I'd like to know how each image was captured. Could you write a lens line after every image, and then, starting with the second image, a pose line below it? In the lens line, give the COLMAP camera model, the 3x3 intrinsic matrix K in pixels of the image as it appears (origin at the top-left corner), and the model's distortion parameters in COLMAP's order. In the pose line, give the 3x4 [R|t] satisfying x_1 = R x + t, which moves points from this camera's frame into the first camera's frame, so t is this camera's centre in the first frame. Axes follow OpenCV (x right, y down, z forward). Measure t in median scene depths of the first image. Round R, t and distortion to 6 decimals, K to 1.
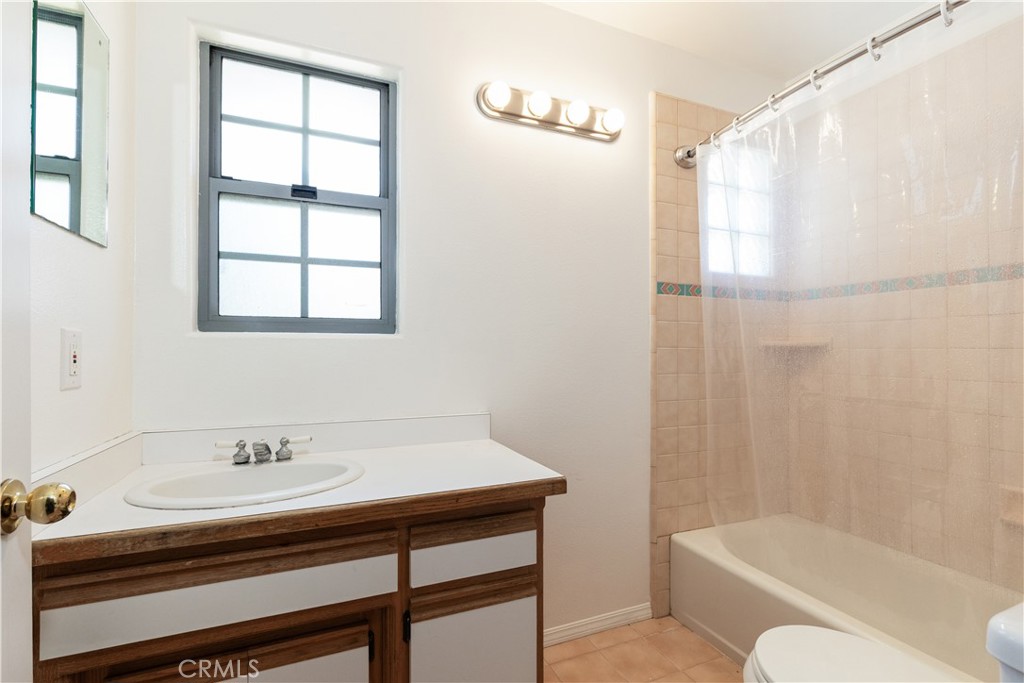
lens RADIAL K [[467.5, 0, 512.7], [0, 467.5, 347.8], [0, 0, 1]] dist [-0.000248, -0.000268]
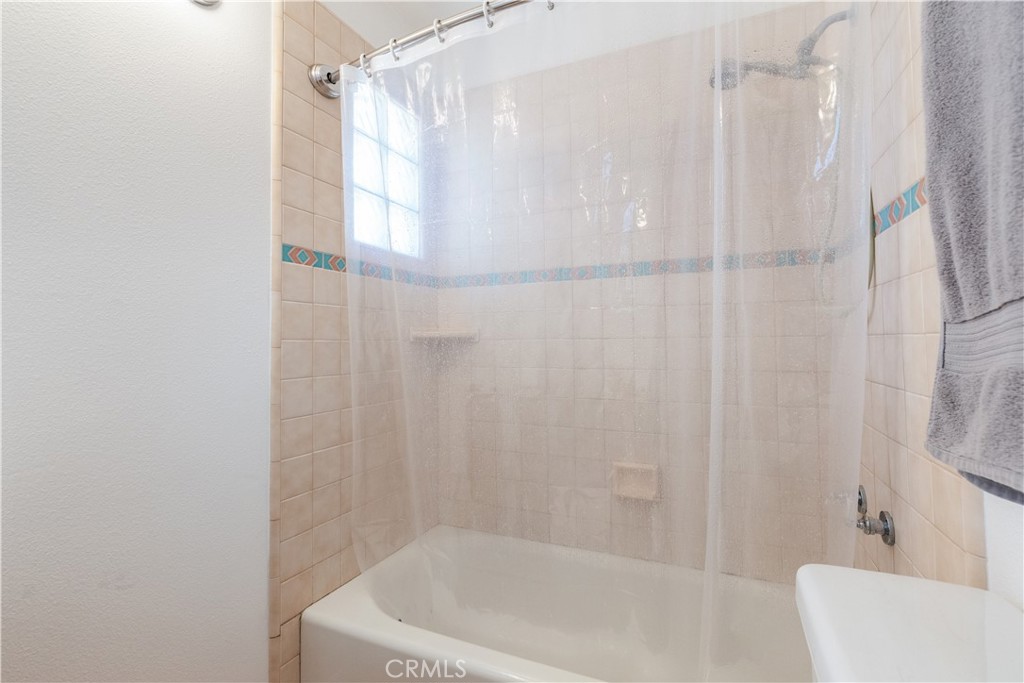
lens RADIAL K [[467.5, 0, 512.6], [0, 467.5, 338.5], [0, 0, 1]] dist [-0.000248, -0.000268]
pose [[0.735545, -0.000635, 0.677475, 0.094118], [-0.008327, 0.999916, 0.009977, -0.012696], [-0.677424, -0.012980, 0.735478, 0.269932]]
